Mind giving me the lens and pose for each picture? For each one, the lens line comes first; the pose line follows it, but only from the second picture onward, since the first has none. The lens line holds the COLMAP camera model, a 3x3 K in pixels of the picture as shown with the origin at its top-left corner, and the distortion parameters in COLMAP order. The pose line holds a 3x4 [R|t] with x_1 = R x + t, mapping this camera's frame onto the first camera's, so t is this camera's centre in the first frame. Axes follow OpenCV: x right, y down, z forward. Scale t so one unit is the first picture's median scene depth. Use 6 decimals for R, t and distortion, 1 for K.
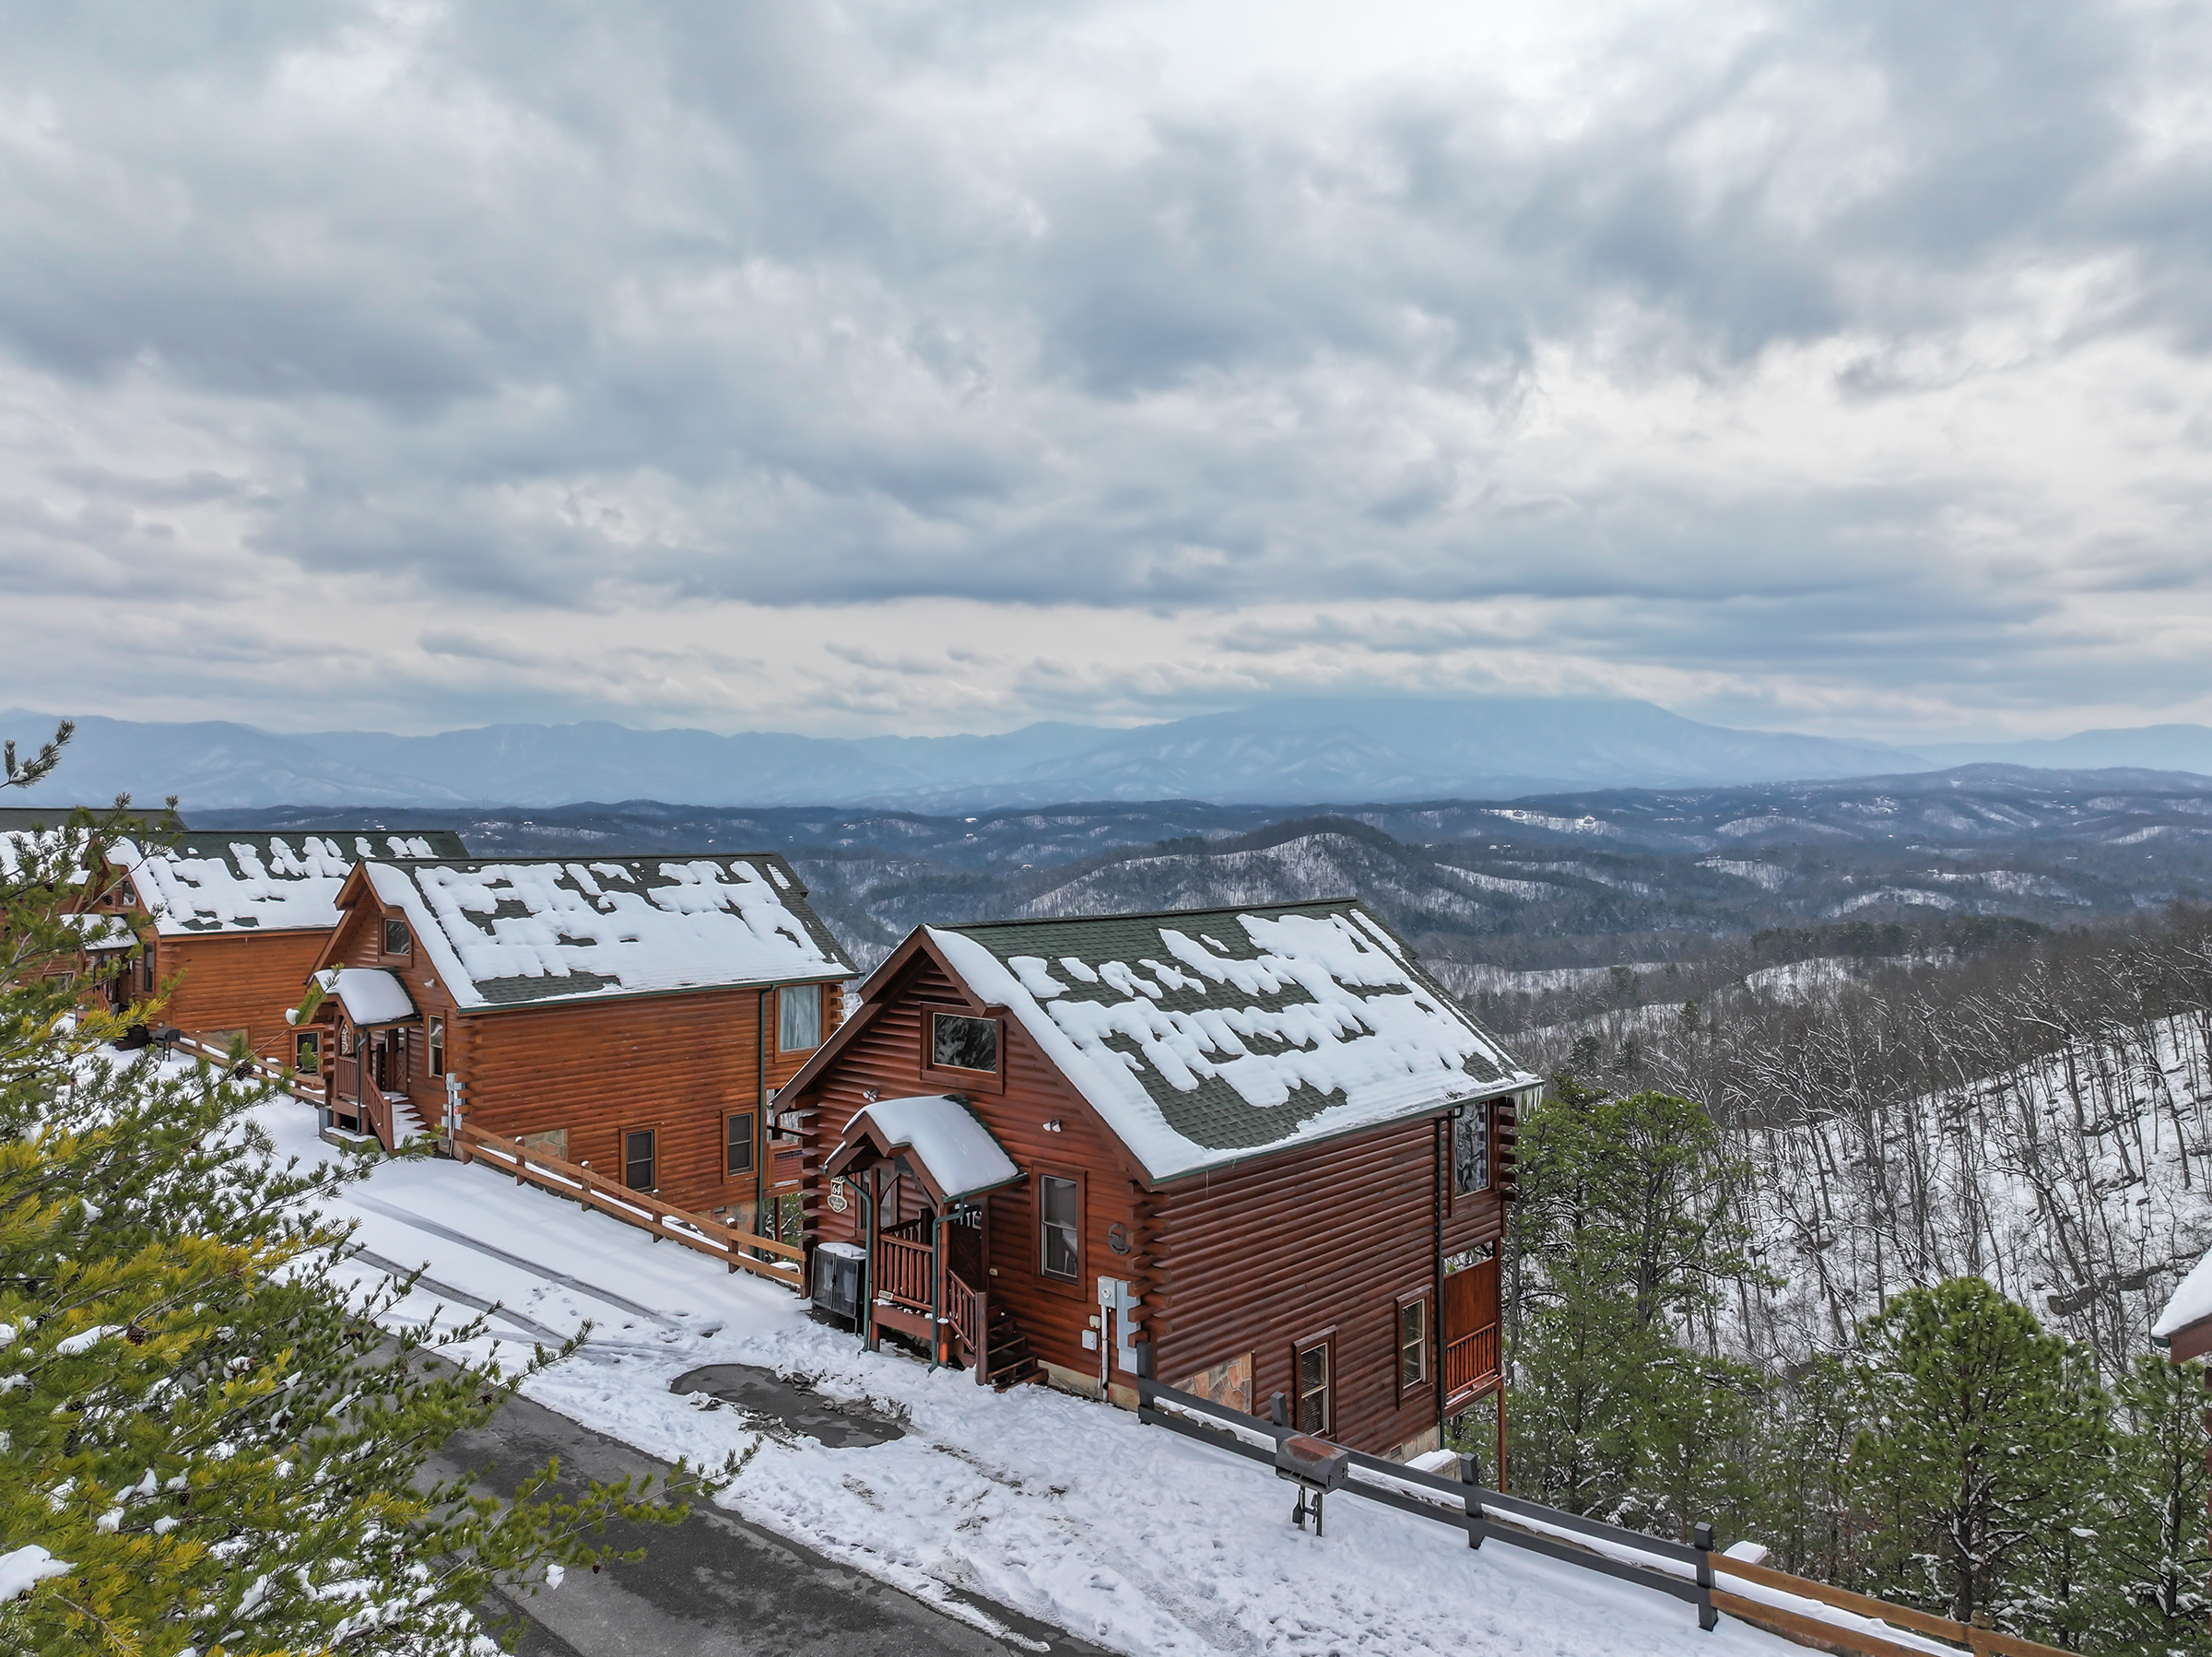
lens RADIAL K [[1546.6, 0, 1106.0], [0, 1546.6, 828.5], [0, 0, 1]] dist [0.004587, -0.007123]
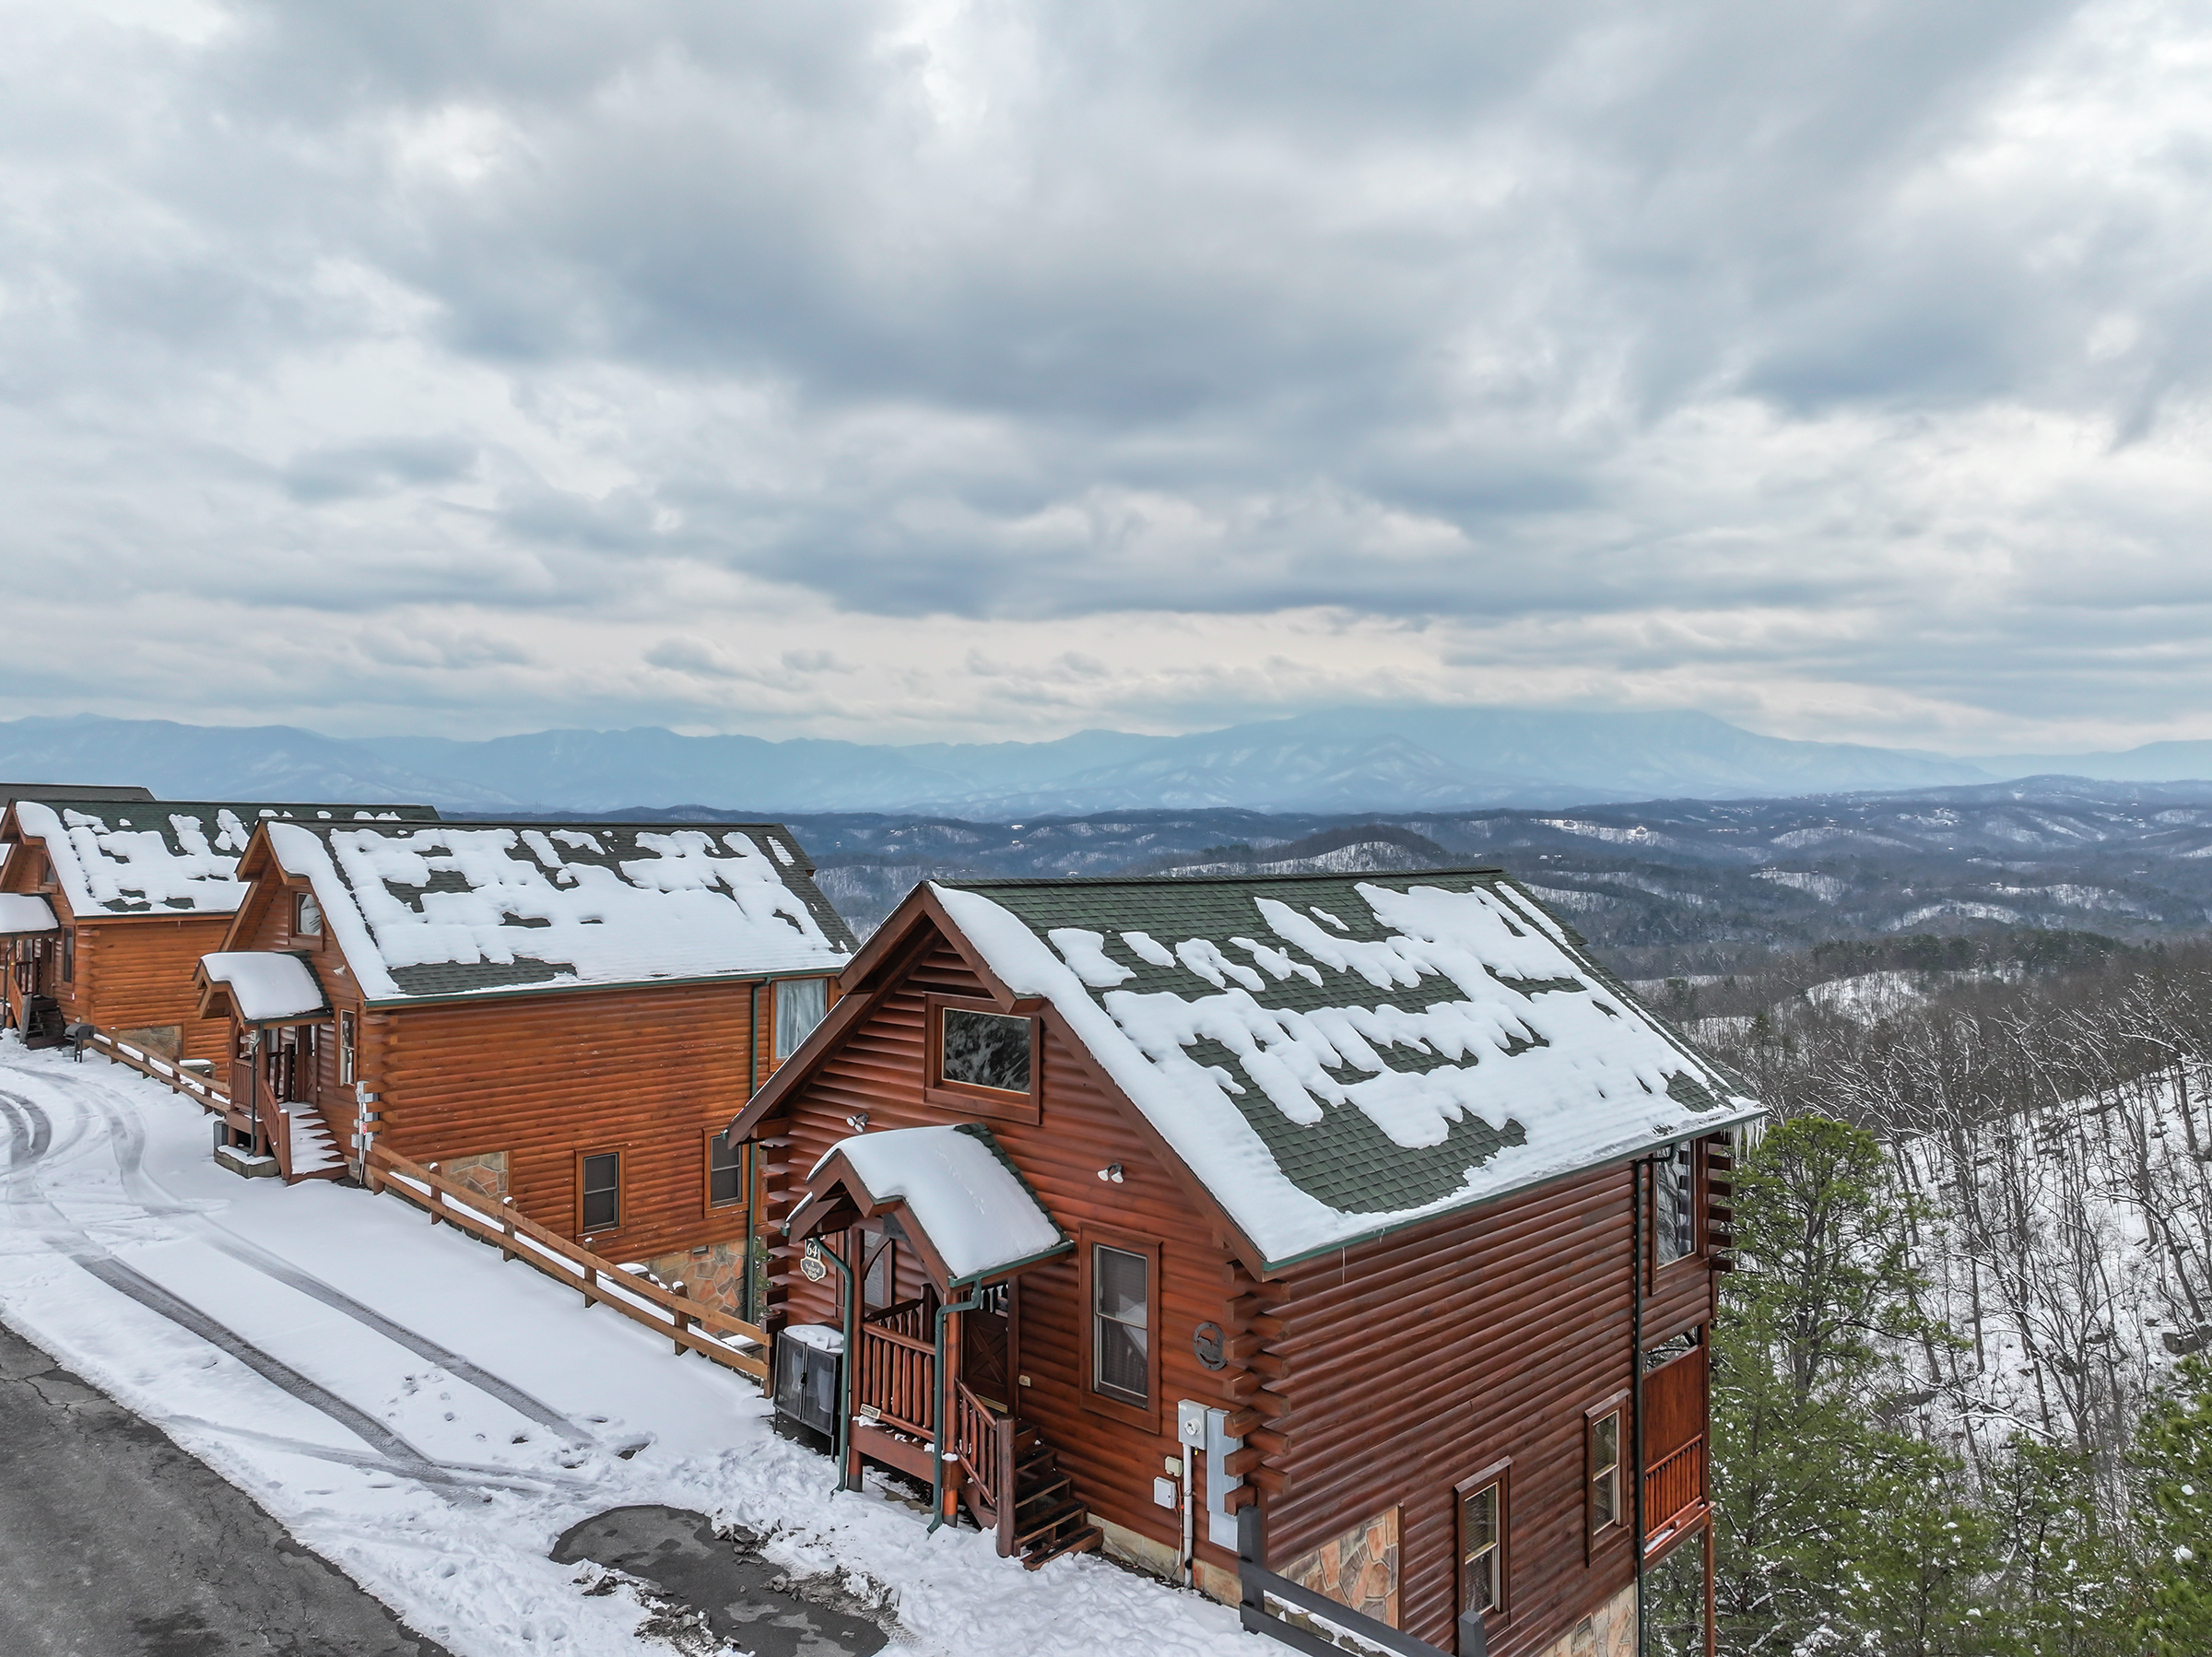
lens RADIAL K [[1546.6, 0, 1106.0], [0, 1546.6, 828.5], [0, 0, 1]] dist [0.004587, -0.007123]
pose [[0.999540, 0.005739, -0.029796, -0.011120], [-0.005891, 0.999970, -0.005021, 0.027437], [0.029767, 0.005194, 0.999543, 0.200815]]
